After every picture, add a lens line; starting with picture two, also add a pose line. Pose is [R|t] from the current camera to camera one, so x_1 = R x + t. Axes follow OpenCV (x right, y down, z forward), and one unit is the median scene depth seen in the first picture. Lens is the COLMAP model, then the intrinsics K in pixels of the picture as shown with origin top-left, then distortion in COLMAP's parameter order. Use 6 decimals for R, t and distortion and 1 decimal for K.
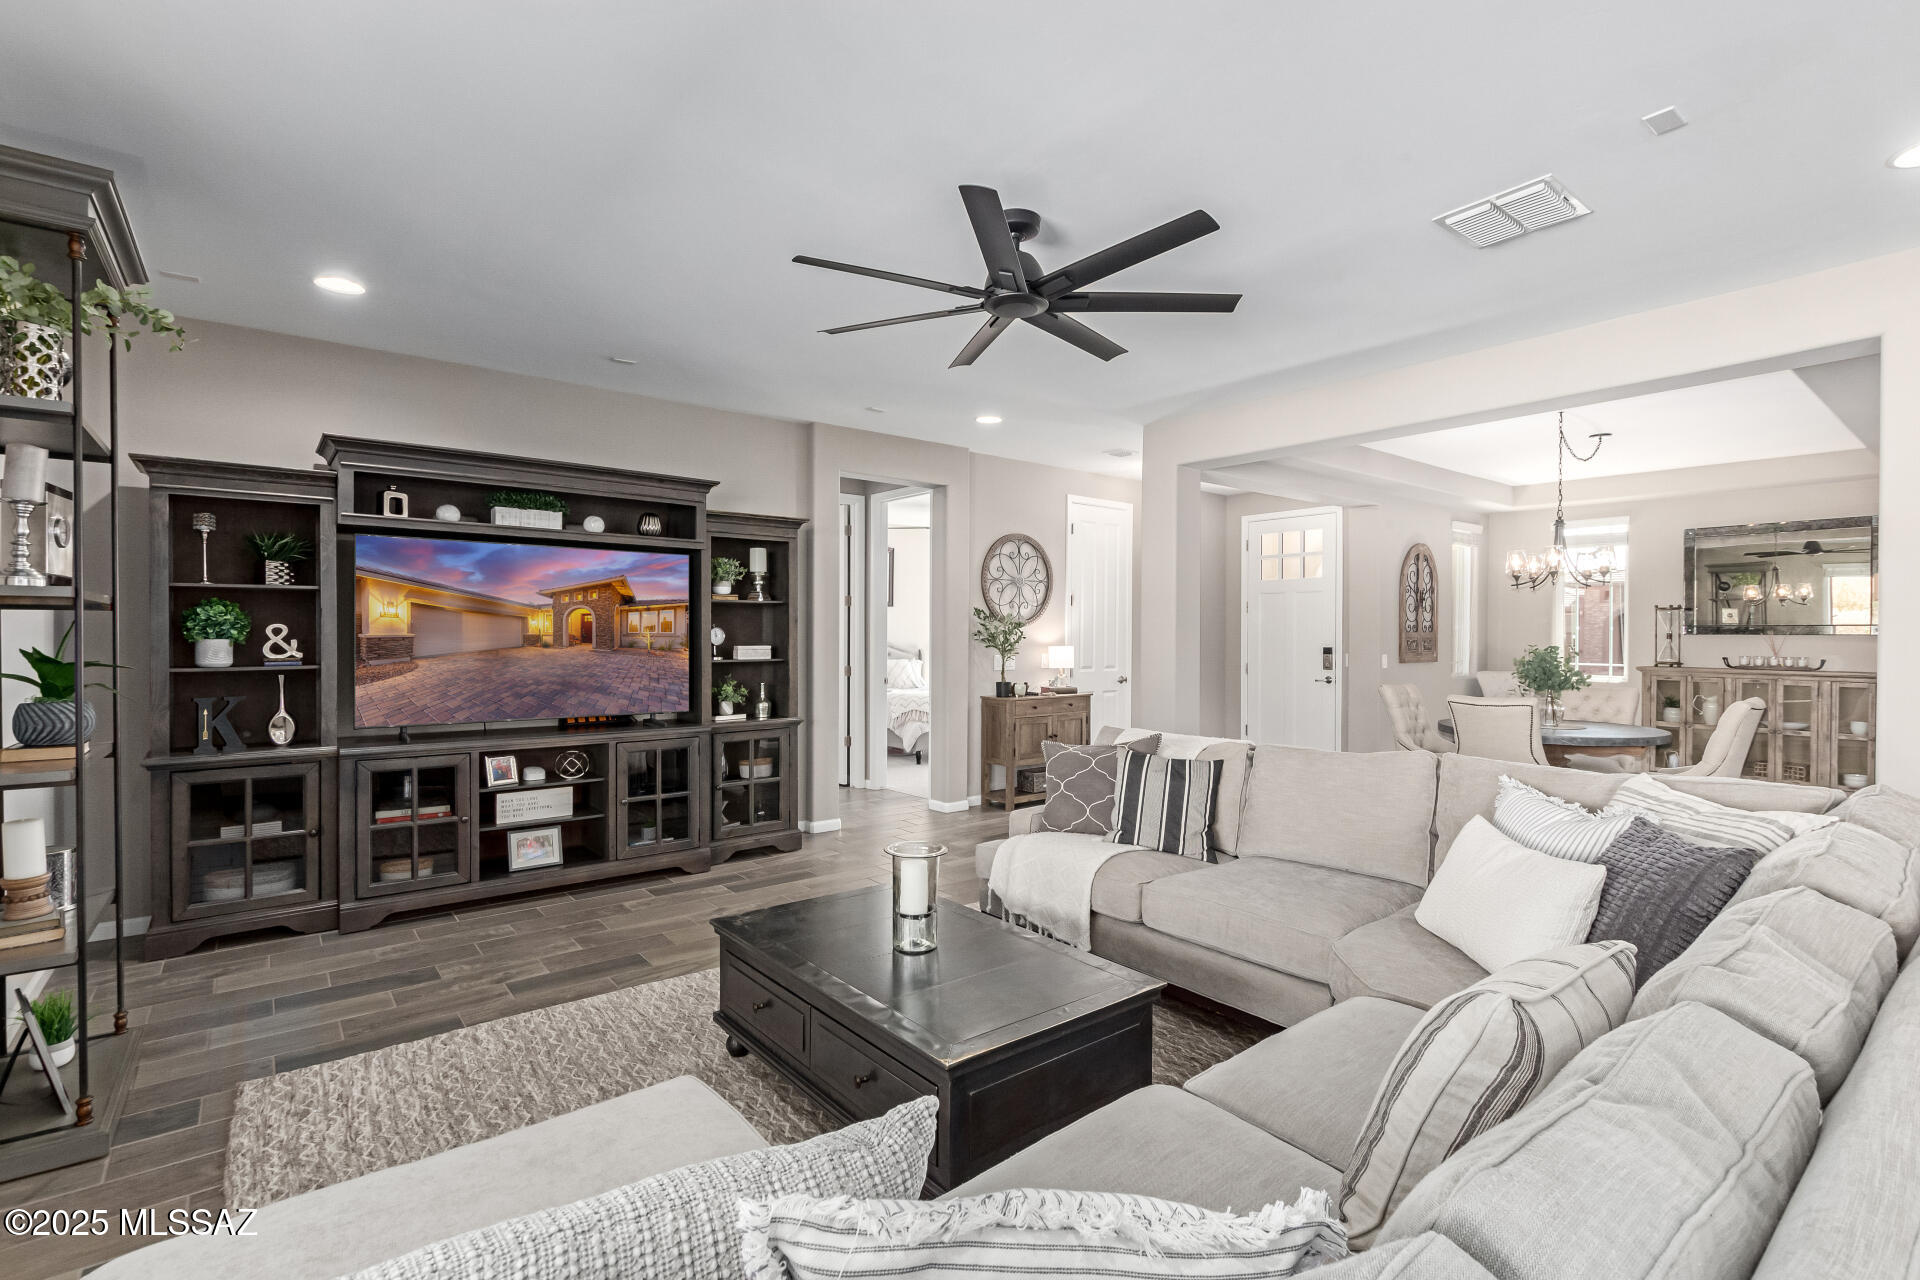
lens RADIAL K [[873.7, 0, 973.8], [0, 873.7, 642.2], [0, 0, 1]] dist [0.002737, -0.002720]
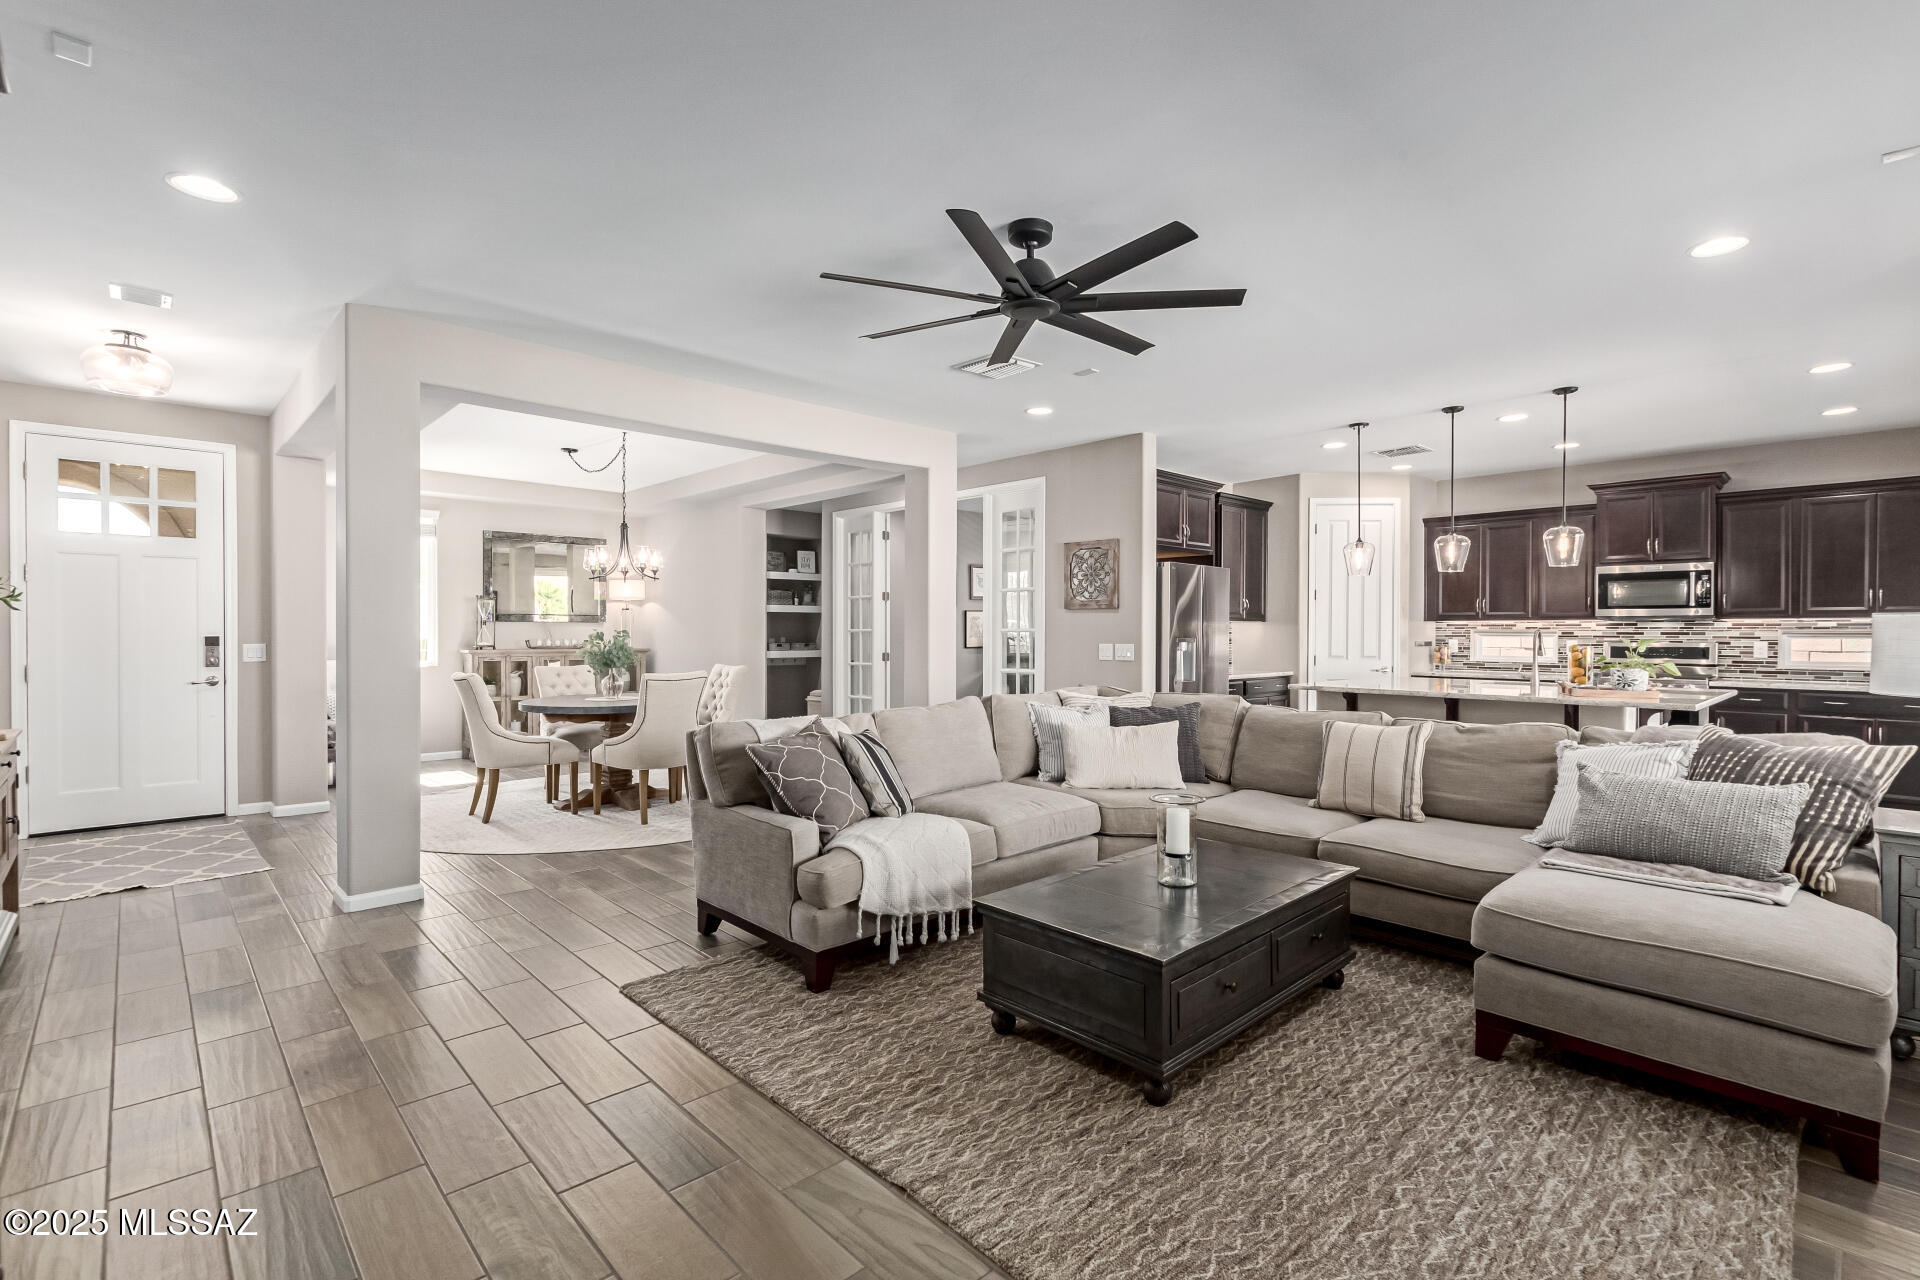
lens RADIAL K [[873.7, 0, 972.3], [0, 873.7, 625.9], [0, 0, 1]] dist [0.002737, -0.002720]
pose [[-0.083761, -0.000696, 0.996486, -0.610200], [0.006793, 0.999976, 0.001269, 0.000277], [-0.996463, 0.006875, -0.083754, 0.705477]]
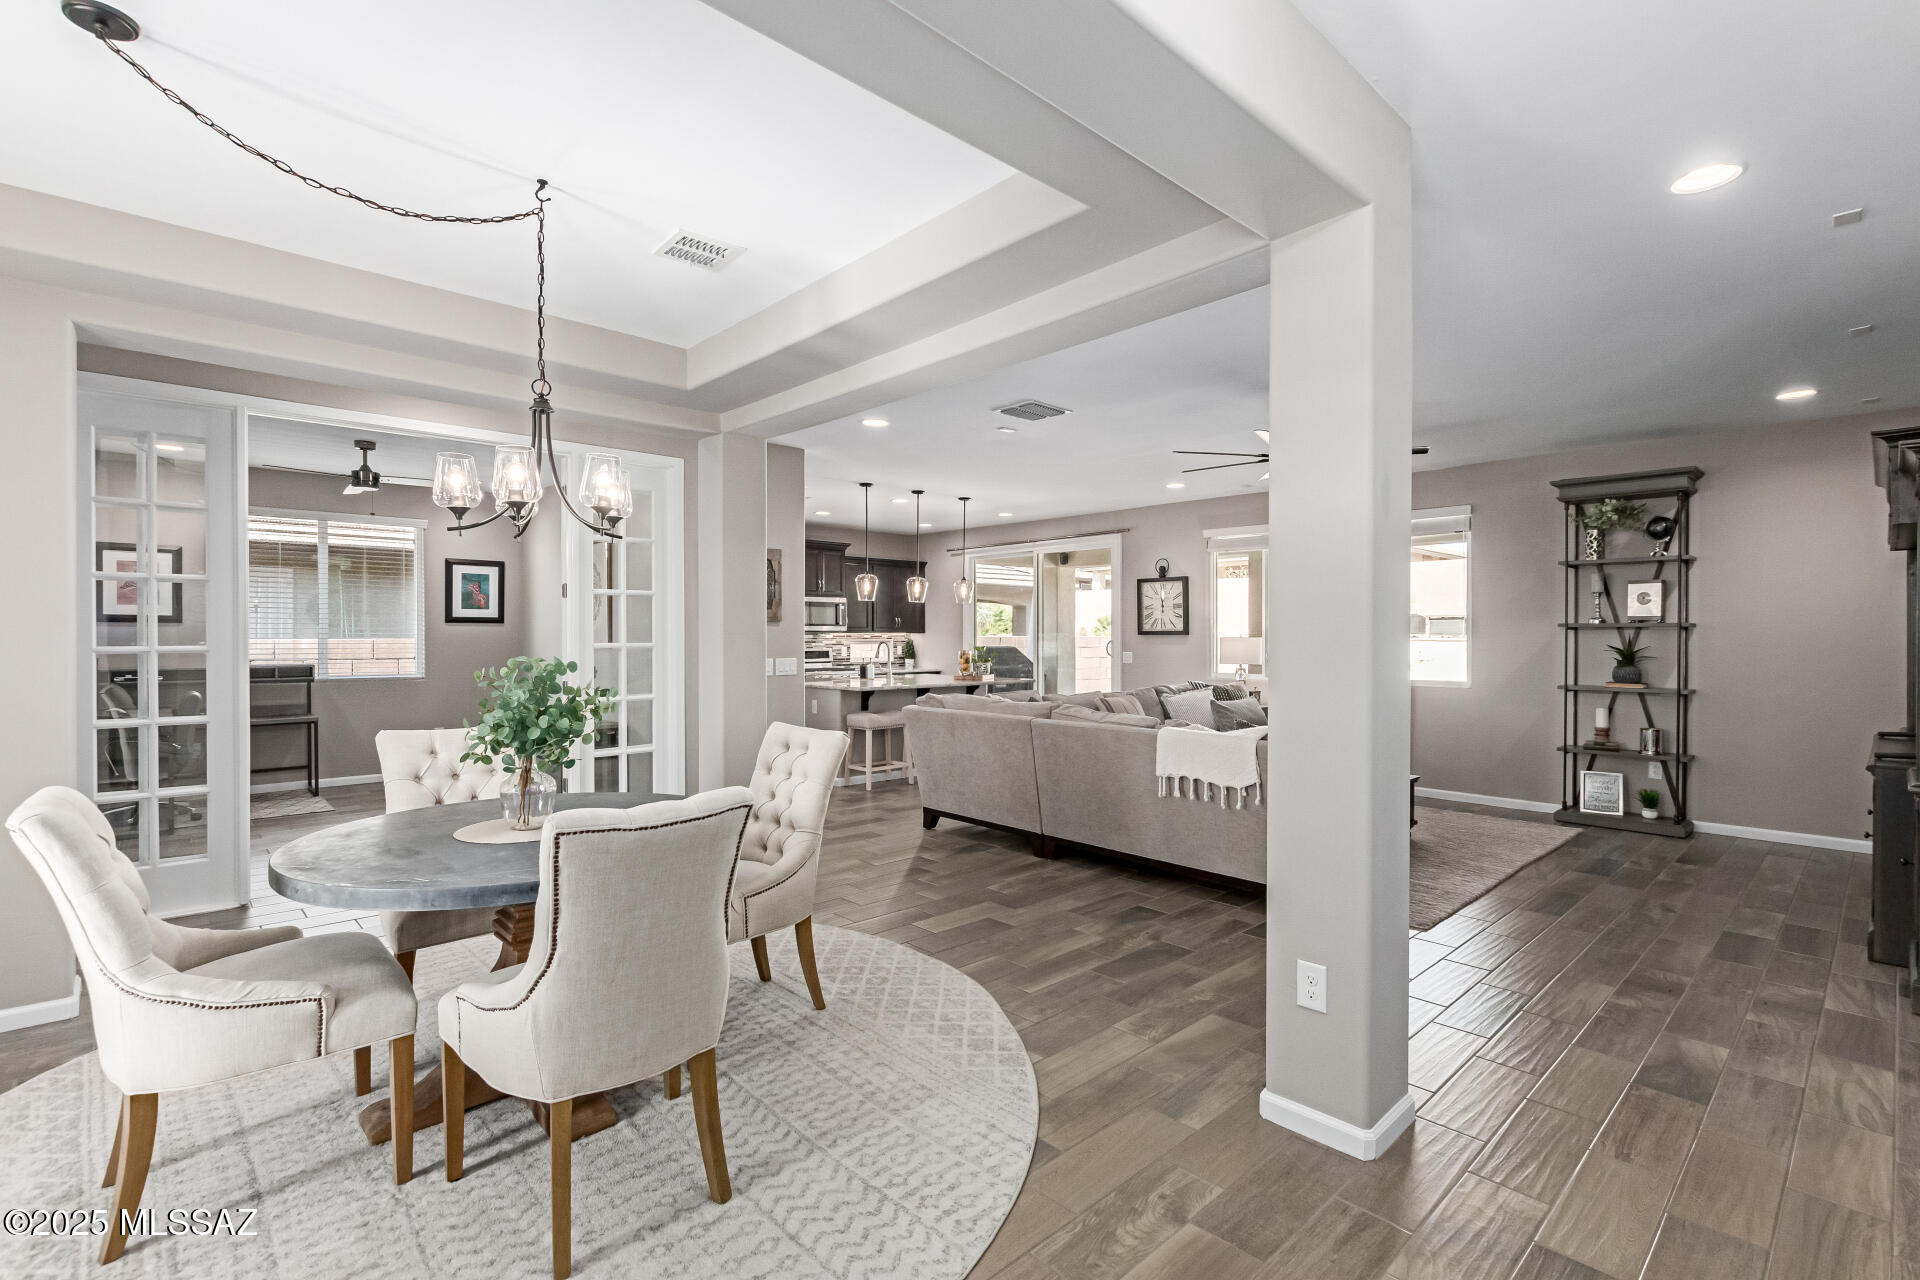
lens RADIAL K [[873.7, 0, 961.0], [0, 873.7, 640.4], [0, 0, 1]] dist [0.002737, -0.002720]
pose [[-0.997936, -0.004737, -0.064042, 0.513480], [-0.005872, 0.999829, 0.017533, -0.024241], [0.063948, 0.017873, -0.997793, 1.685528]]
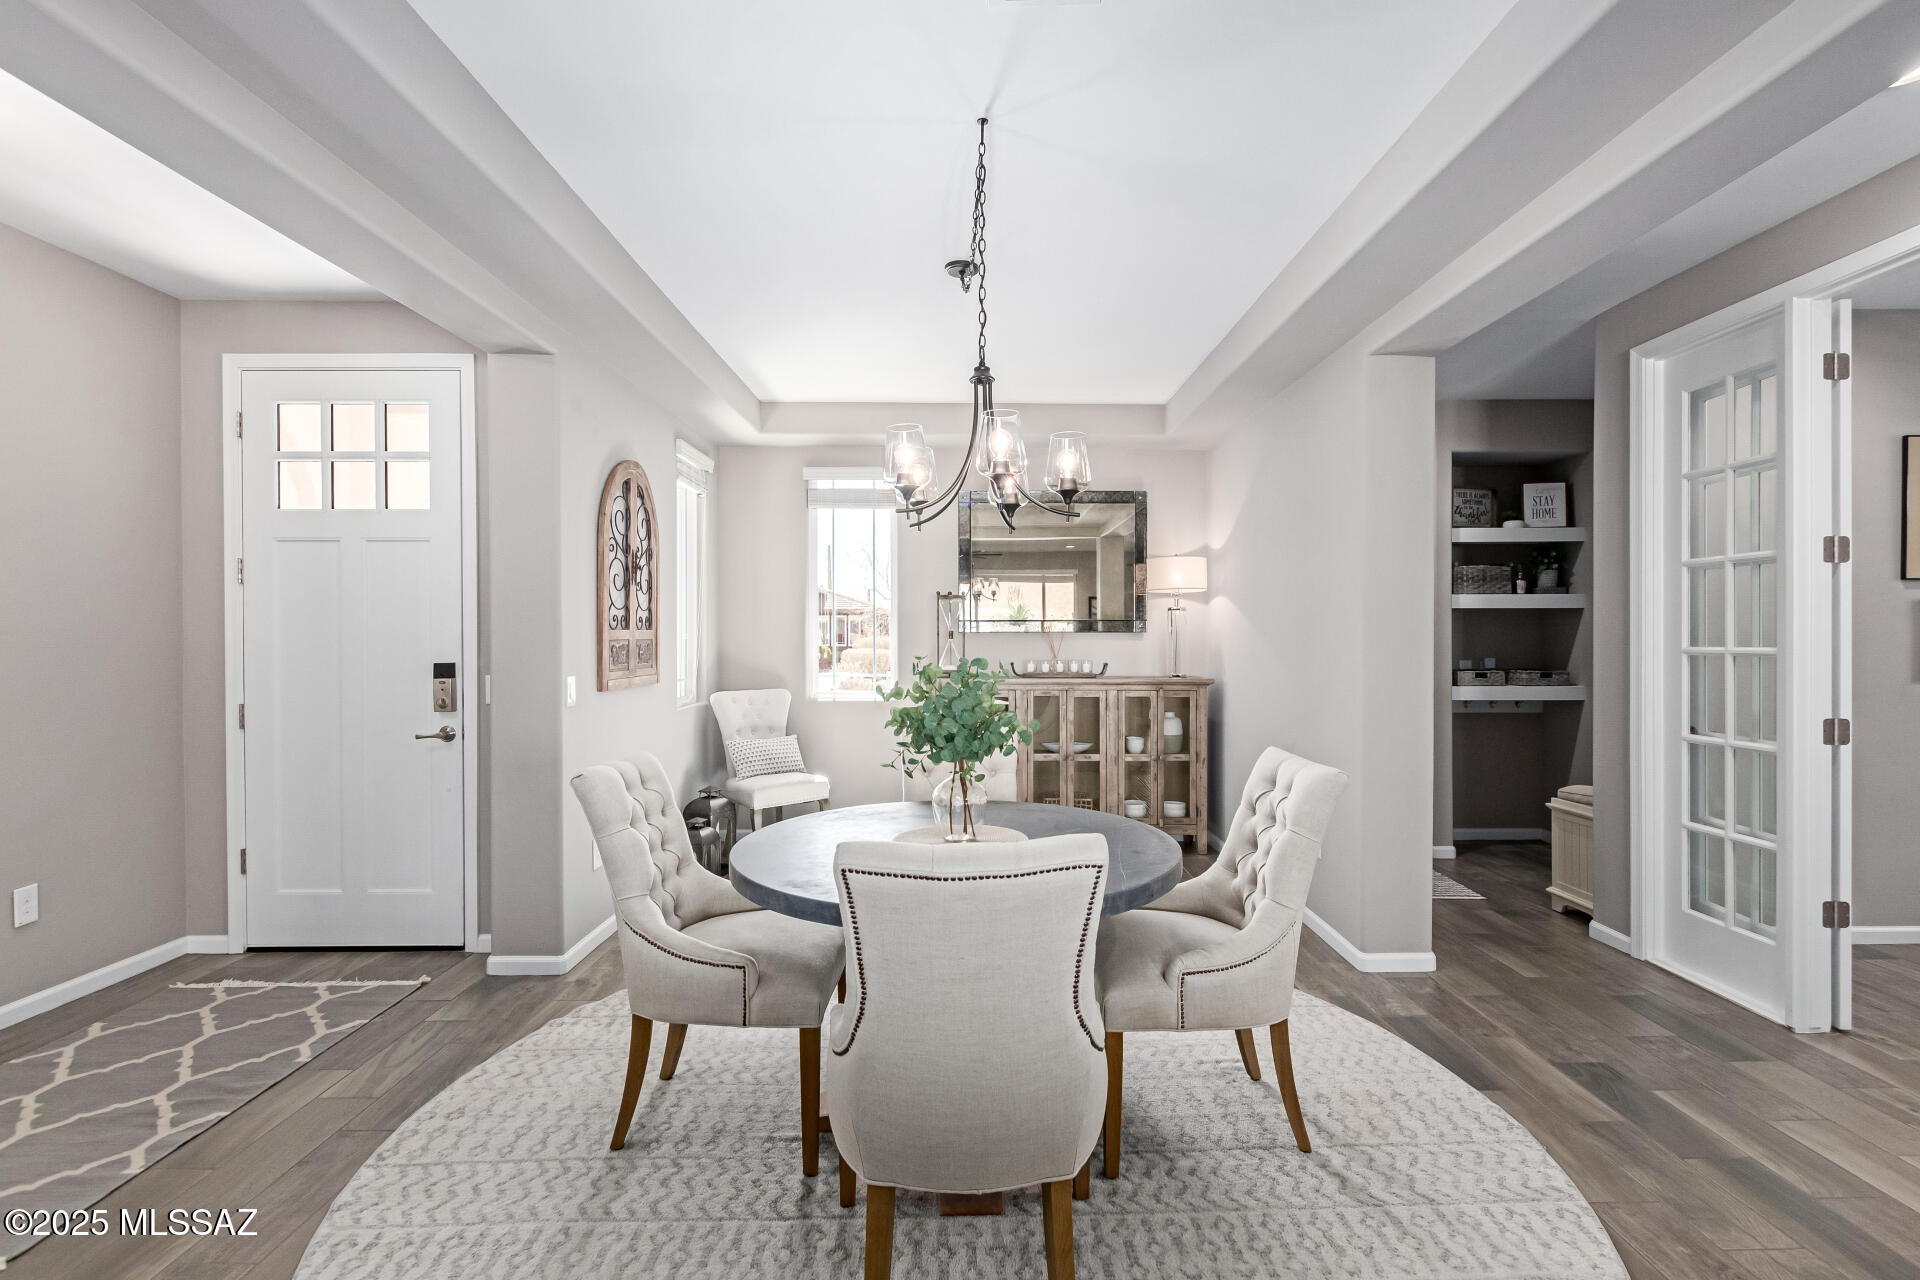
lens RADIAL K [[873.7, 0, 958.6], [0, 873.7, 645.0], [0, 0, 1]] dist [0.002737, -0.002720]
pose [[0.630224, -0.014106, 0.776285, 0.359574], [0.012162, 0.999892, 0.008296, -0.006718], [-0.776318, 0.004213, 0.630327, 0.823023]]
